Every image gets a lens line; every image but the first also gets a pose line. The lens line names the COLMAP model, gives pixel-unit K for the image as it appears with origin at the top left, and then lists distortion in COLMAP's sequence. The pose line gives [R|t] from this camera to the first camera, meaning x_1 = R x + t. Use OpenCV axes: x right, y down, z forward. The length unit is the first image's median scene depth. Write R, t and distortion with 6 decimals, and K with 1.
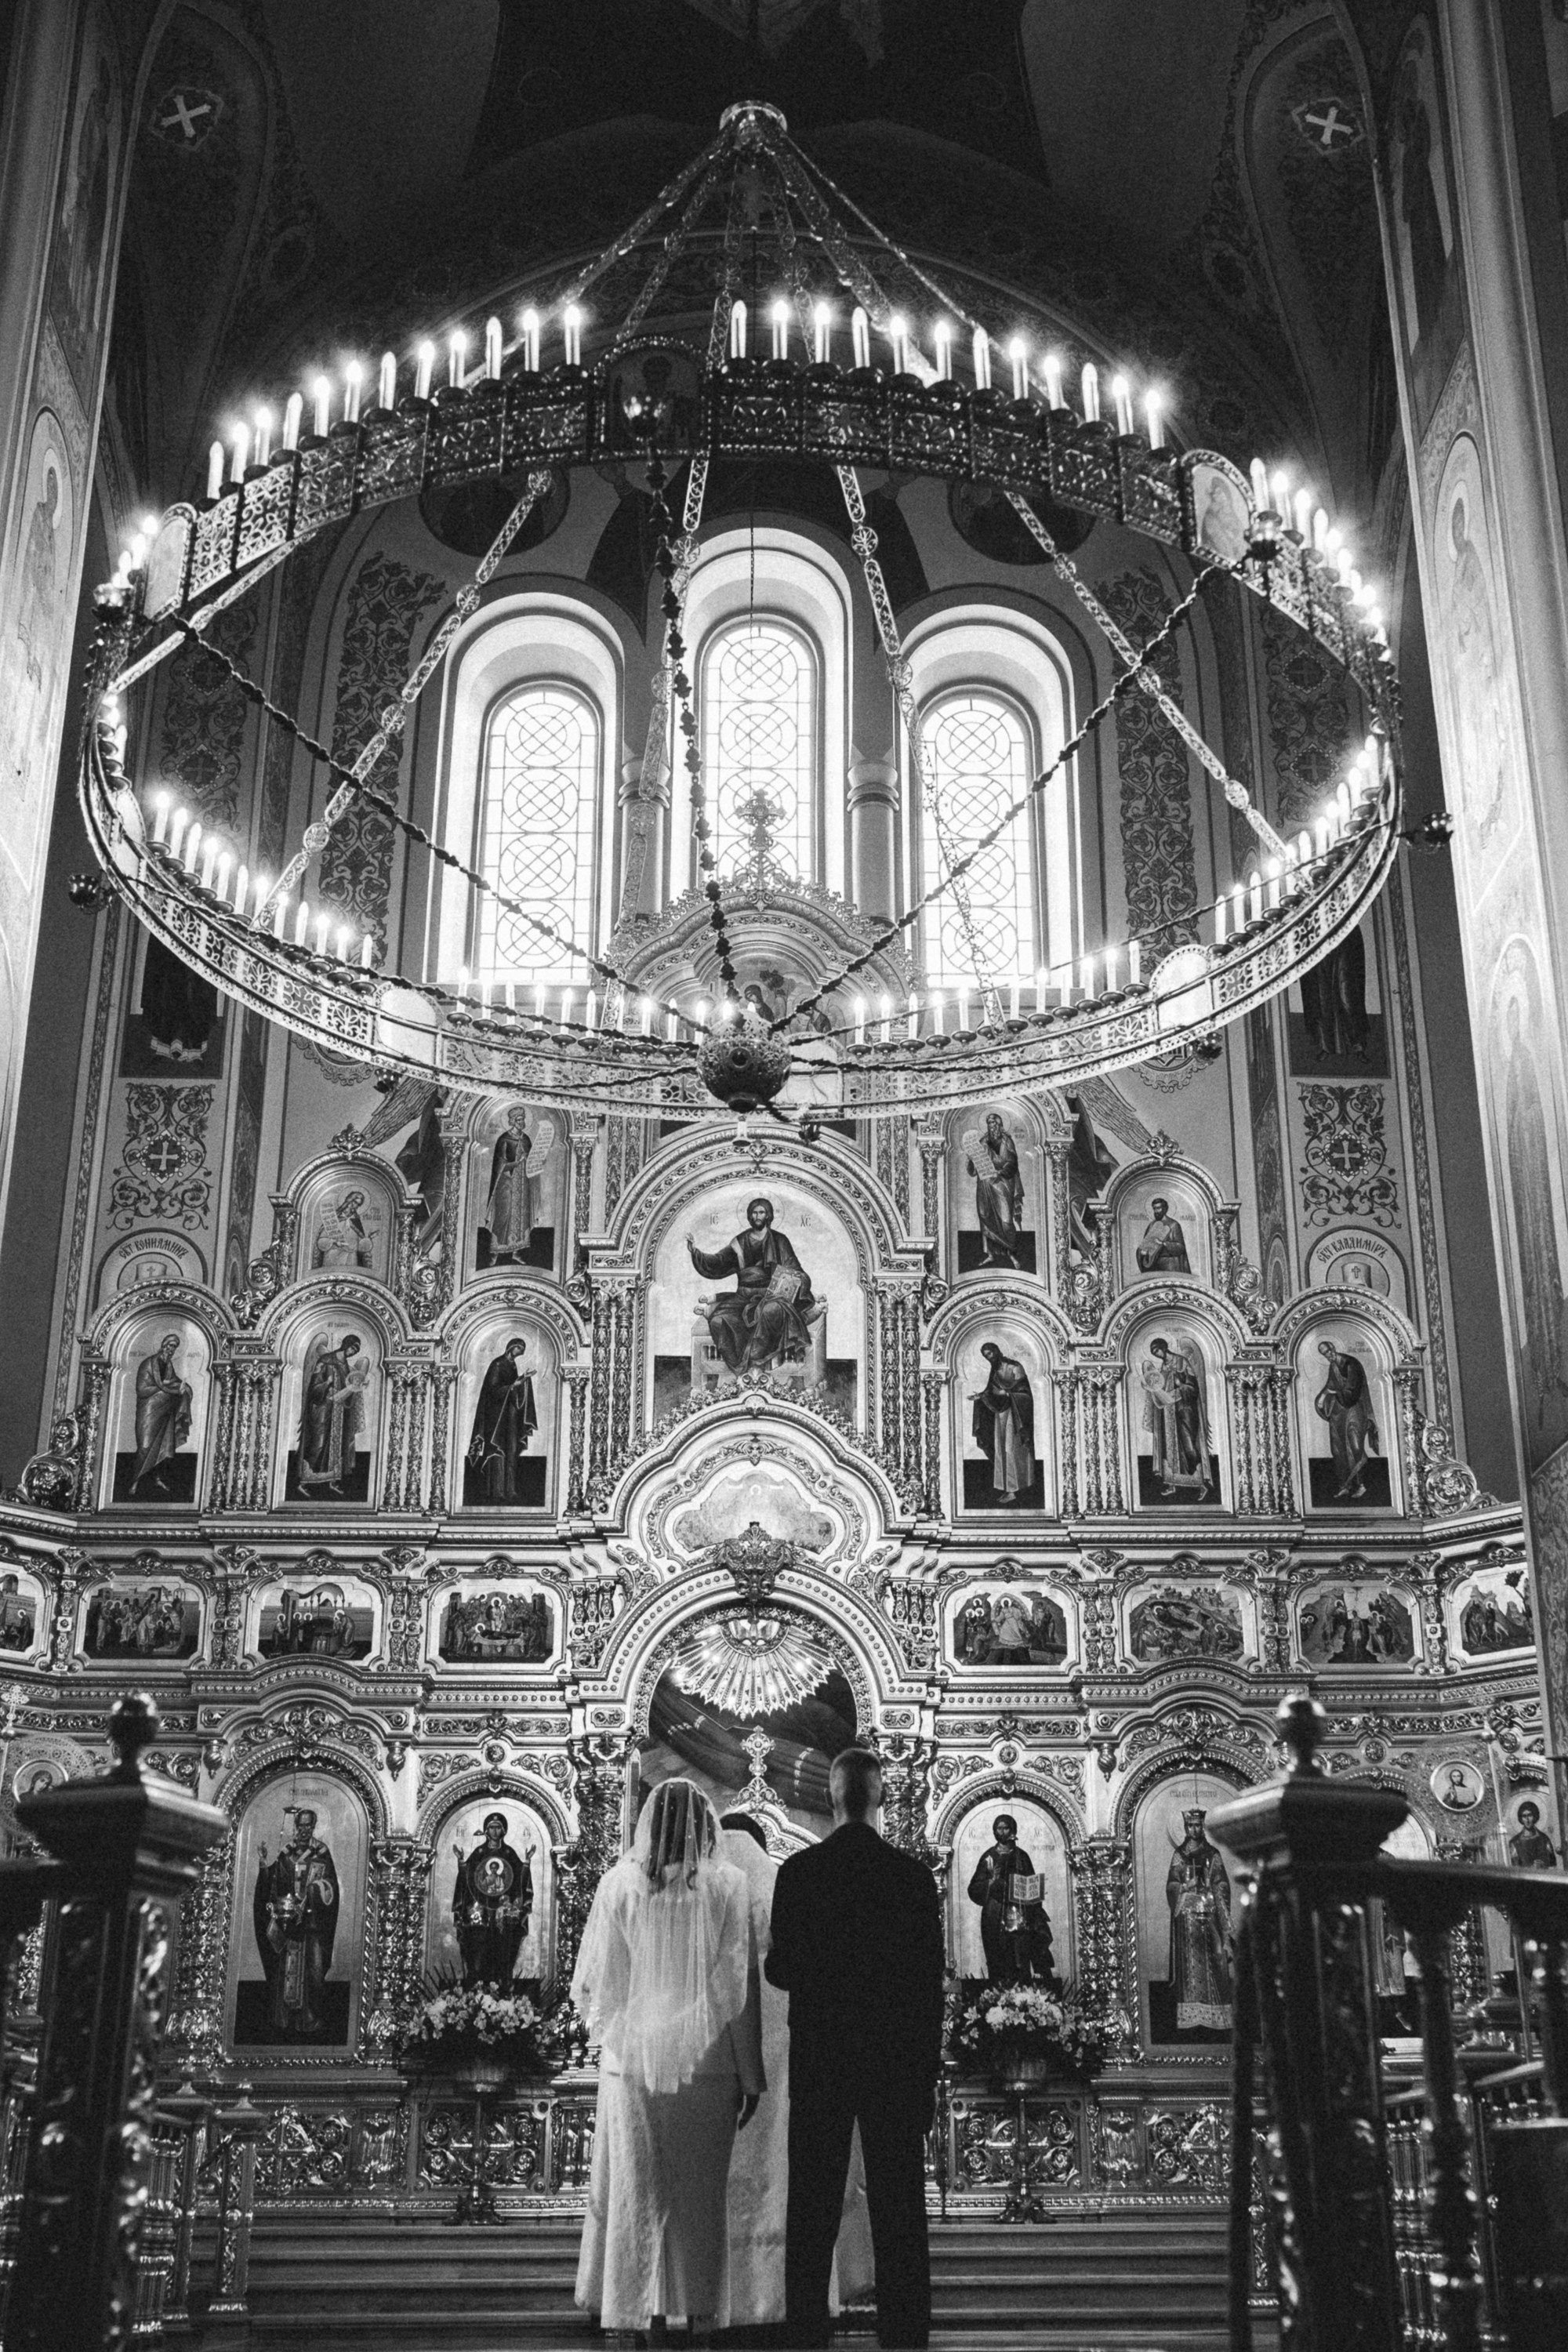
lens RADIAL K [[2666.9, 0, 831.4], [0, 2666.9, 1181.9], [0, 0, 1]] dist [-0.065954, 0.000000]
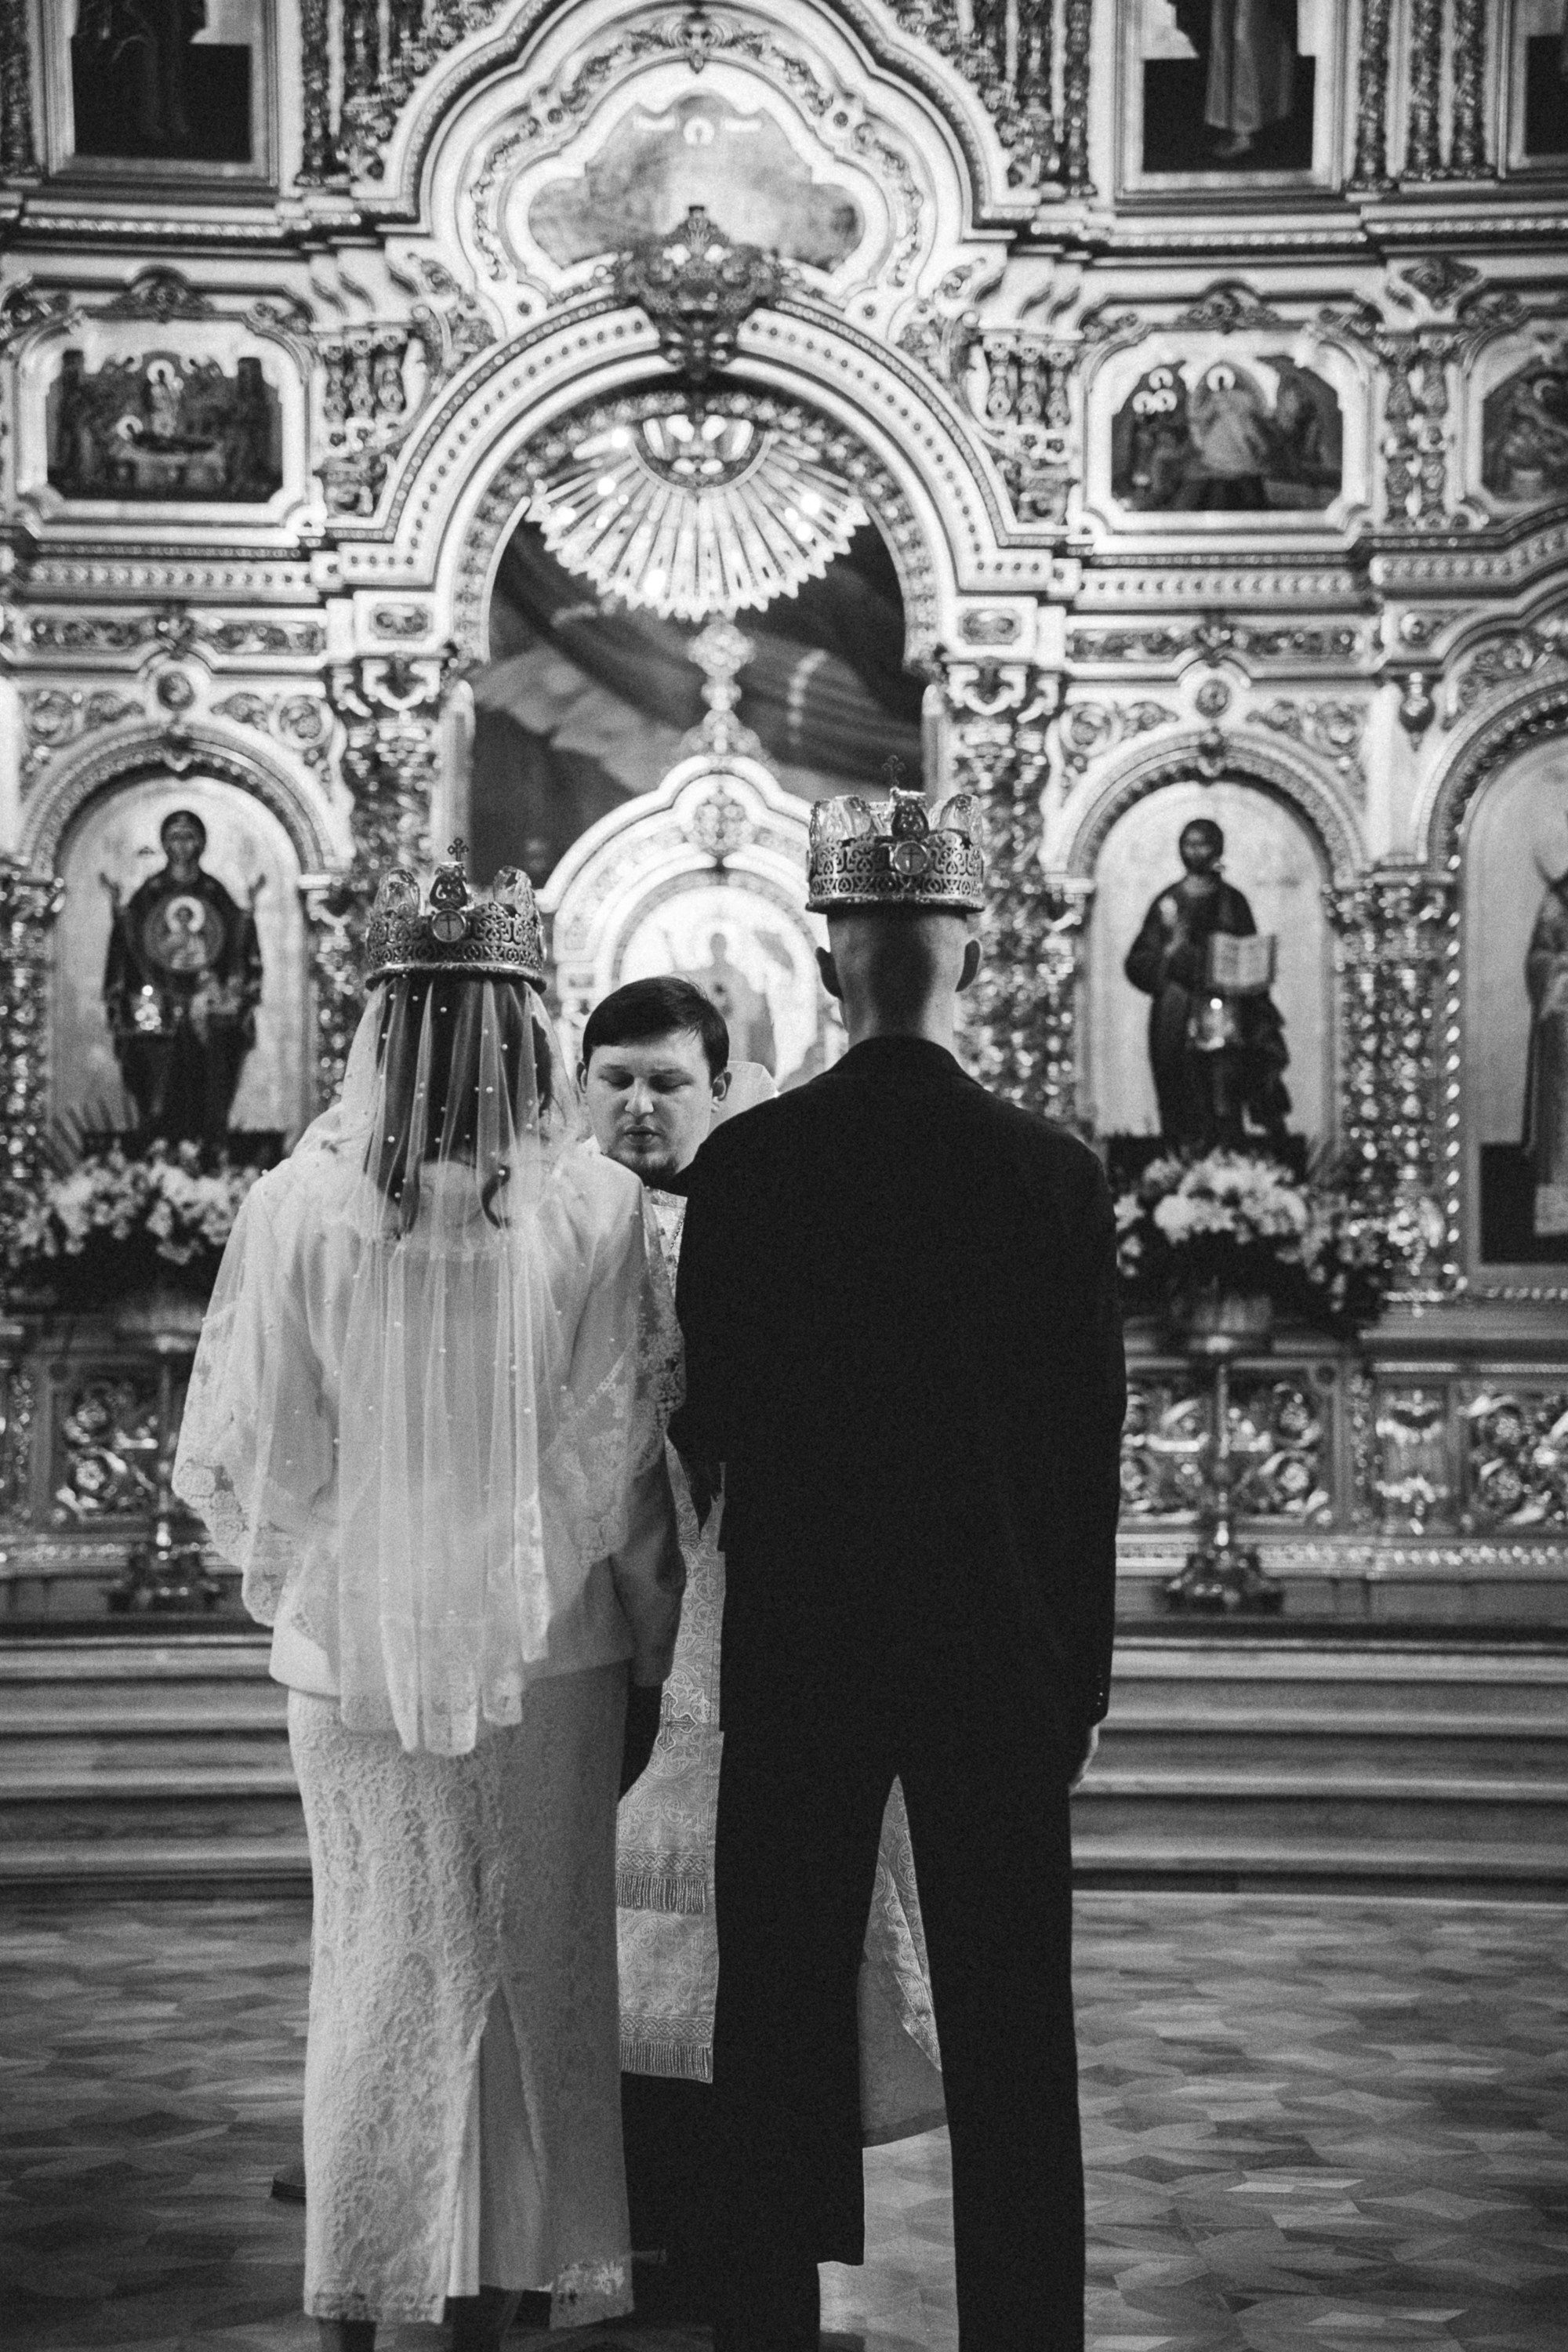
lens RADIAL K [[4553.6, 0, 791.4], [0, 4553.6, 1218.7], [0, 0, 1]] dist [0.518836, 0.000000]
pose [[0.999847, 0.005022, -0.016754, 0.002895], [0.000873, 0.942362, 0.334593, 0.020280], [0.017469, -0.334557, 0.942214, 0.159769]]
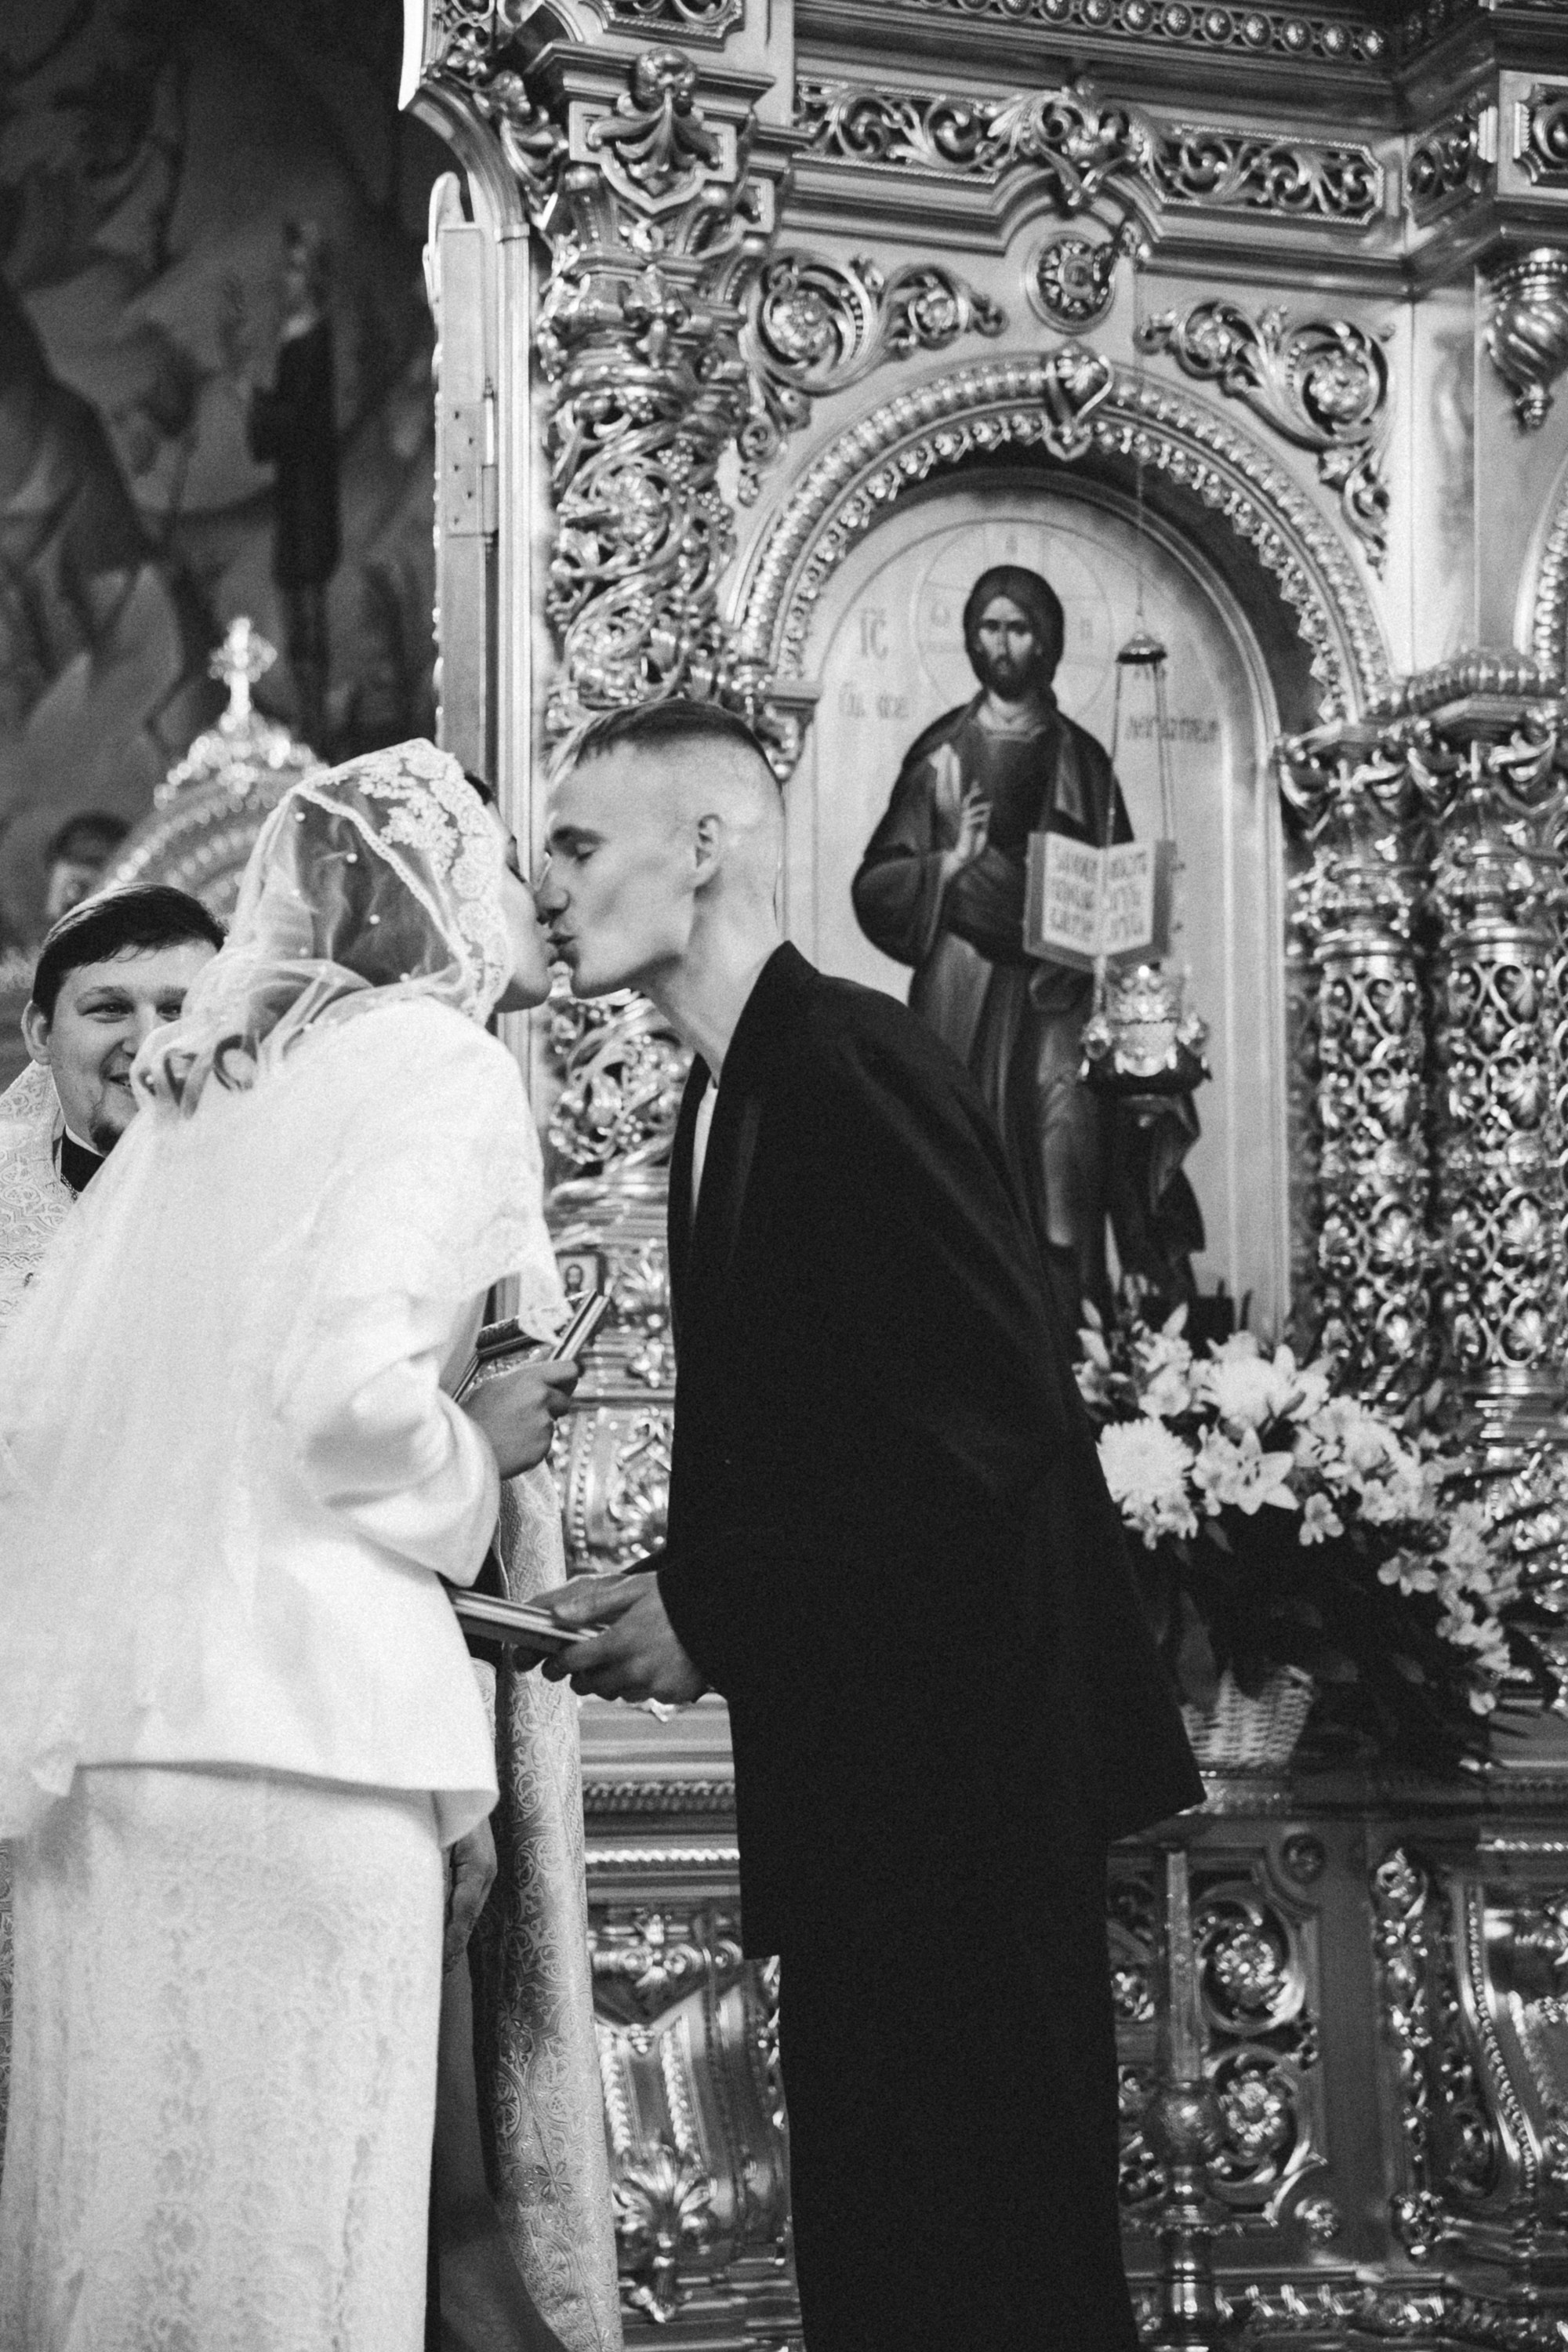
lens RADIAL K [[4553.6, 0, 798.4], [0, 4553.6, 1176.3], [0, 0, 1]] dist [0.518836, 0.000000]
pose [[0.941148, 0.043327, 0.335207, -0.077058], [-0.128843, 0.962856, 0.237293, 0.199884], [-0.312475, -0.266517, 0.911772, 0.649787]]
